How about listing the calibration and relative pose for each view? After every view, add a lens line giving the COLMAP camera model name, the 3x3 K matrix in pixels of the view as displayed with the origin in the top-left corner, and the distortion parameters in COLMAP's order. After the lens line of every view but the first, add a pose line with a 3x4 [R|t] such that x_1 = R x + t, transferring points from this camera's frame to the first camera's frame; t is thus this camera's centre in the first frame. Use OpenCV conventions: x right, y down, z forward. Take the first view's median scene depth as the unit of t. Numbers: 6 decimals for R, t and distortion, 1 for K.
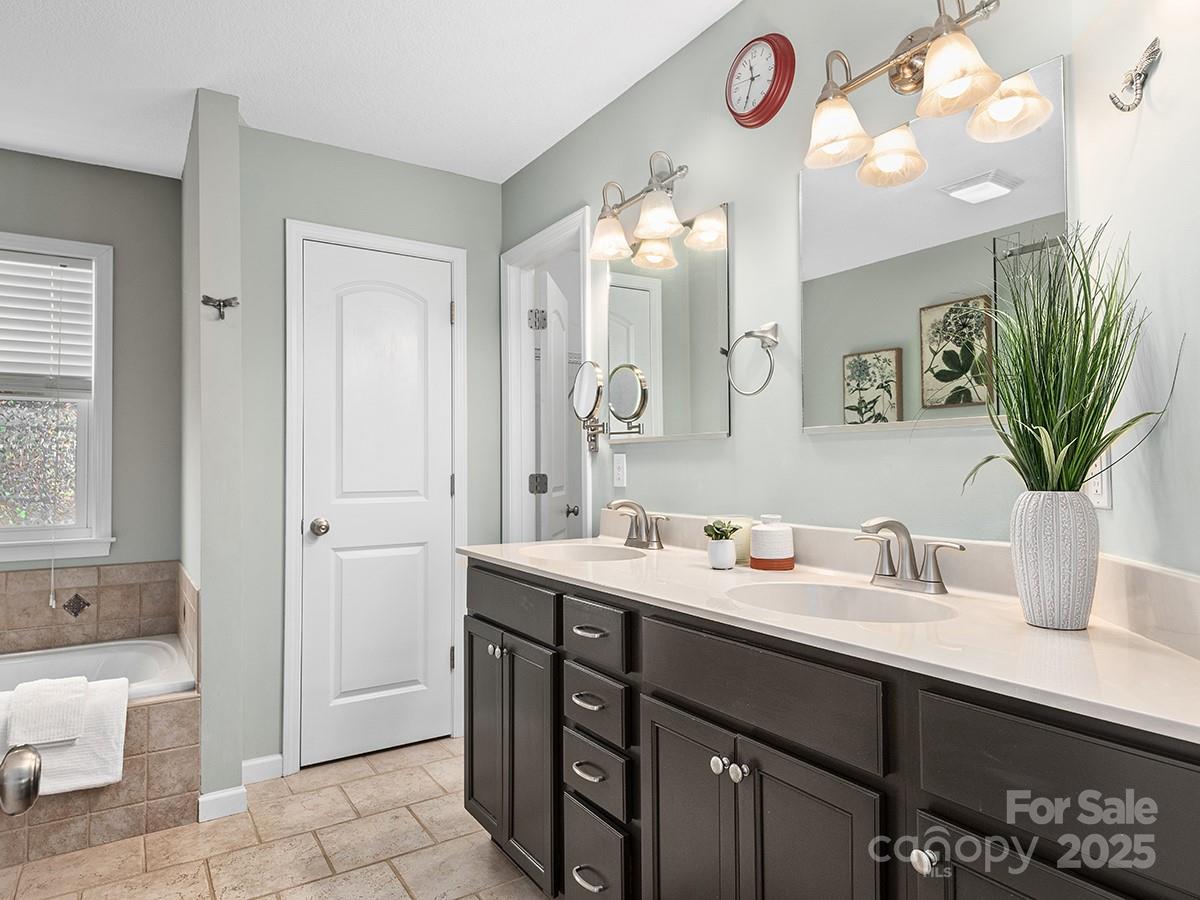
lens RADIAL K [[740.5, 0, 600.4], [0, 740.5, 446.7], [0, 0, 1]] dist [-0.001501, -0.003349]
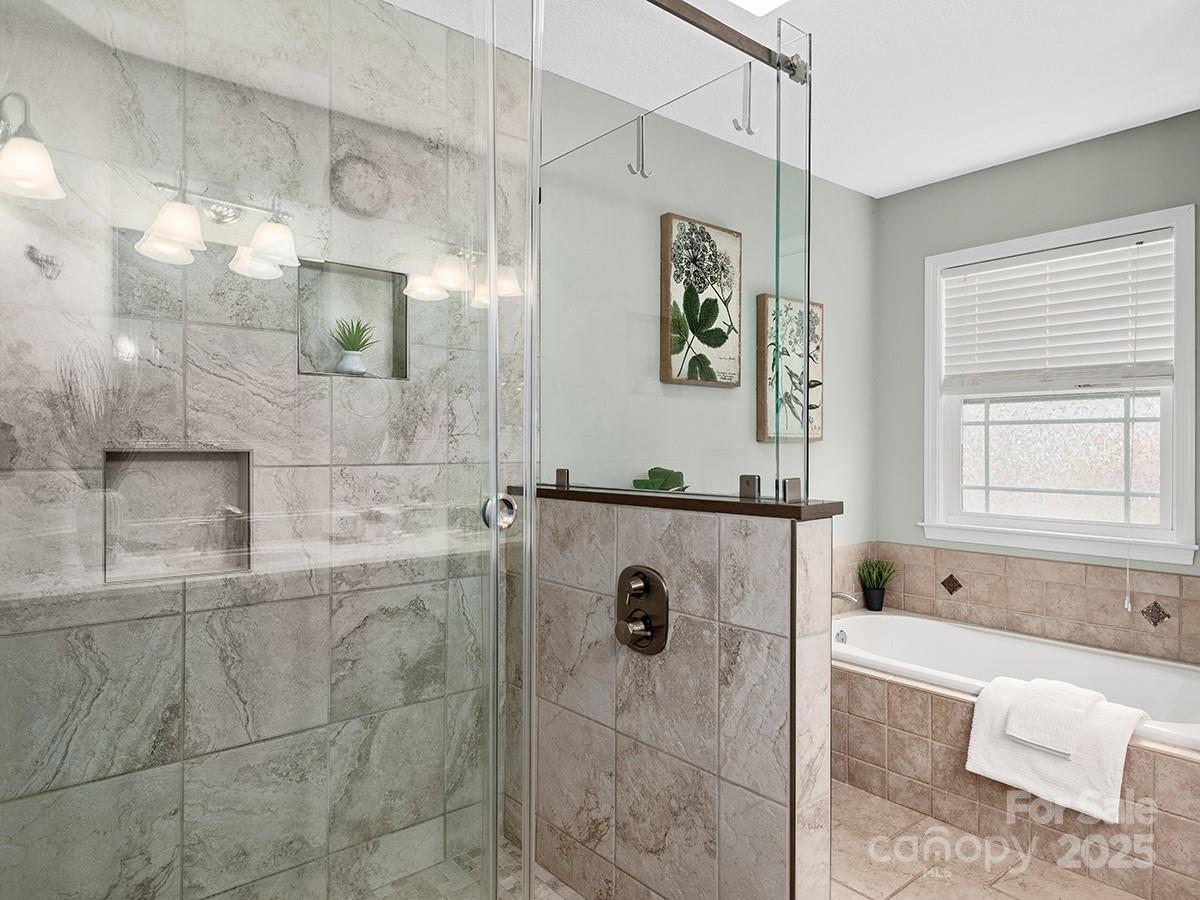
lens RADIAL K [[740.5, 0, 597.6], [0, 740.5, 450.4], [0, 0, 1]] dist [-0.001501, -0.003349]
pose [[0.122000, 0.010926, -0.992470, 0.106780], [0.019536, 0.999719, 0.013408, -0.012130], [0.992338, -0.021025, 0.121753, 0.214287]]
